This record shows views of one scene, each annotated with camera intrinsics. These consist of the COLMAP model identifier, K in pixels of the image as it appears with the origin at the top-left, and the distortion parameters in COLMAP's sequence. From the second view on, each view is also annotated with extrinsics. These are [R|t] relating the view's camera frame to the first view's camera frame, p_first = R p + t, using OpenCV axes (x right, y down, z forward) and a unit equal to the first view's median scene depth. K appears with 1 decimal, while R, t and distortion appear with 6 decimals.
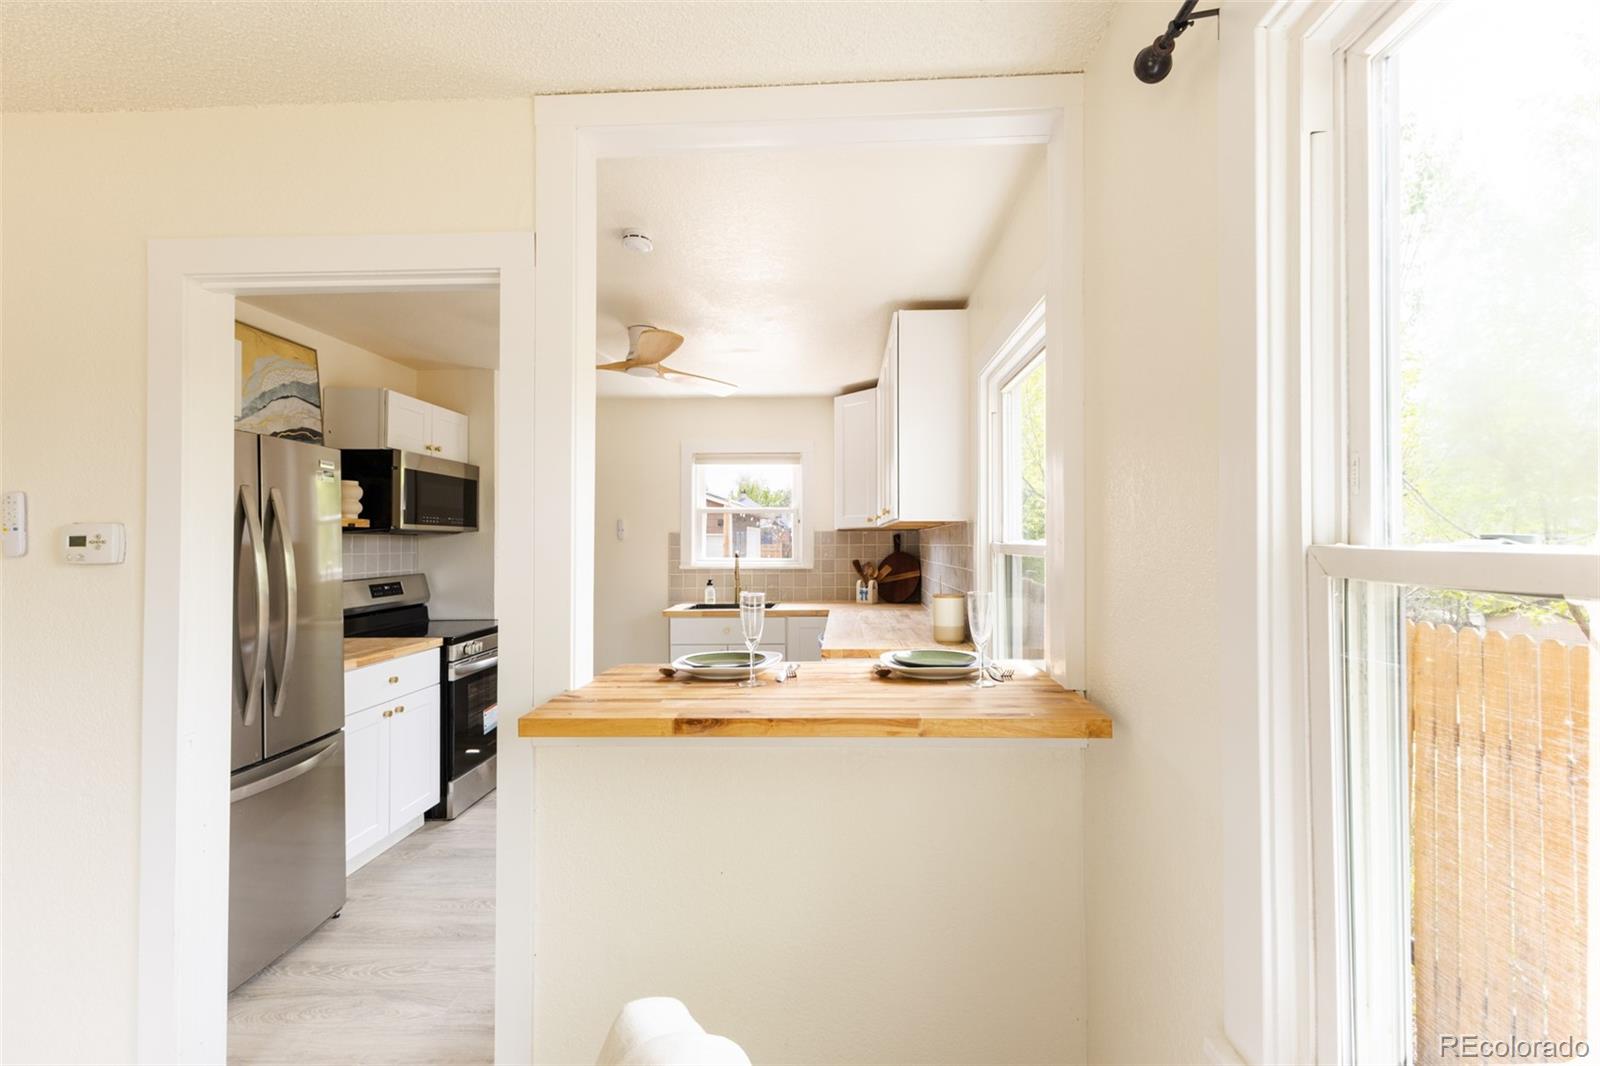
lens RADIAL K [[709.5, 0, 792.6], [0, 709.5, 531.3], [0, 0, 1]] dist [0.002144, -0.000090]
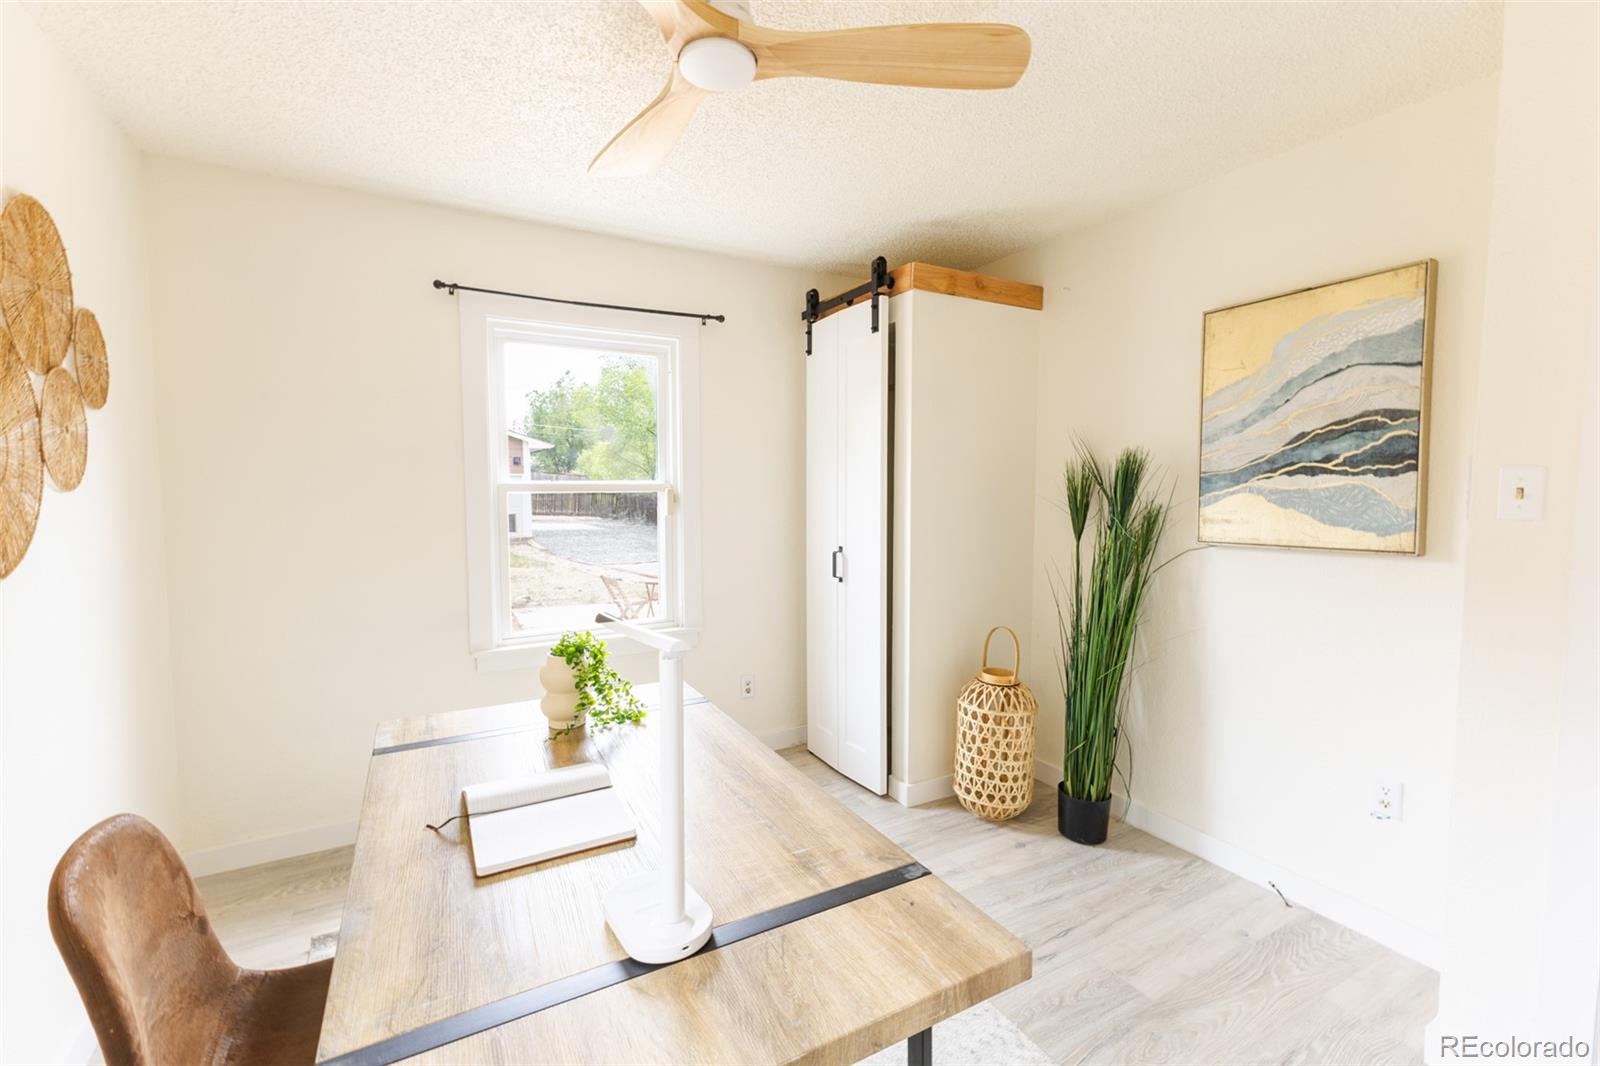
lens RADIAL K [[682.9, 0, 795.9], [0, 682.9, 529.3], [0, 0, 1]] dist [0.001939, -0.000061]
pose [[-0.842240, 0.039361, -0.537664, 0.053191], [0.025730, 0.999129, 0.032838, -0.072770], [0.538488, 0.013823, -0.842520, 1.193960]]
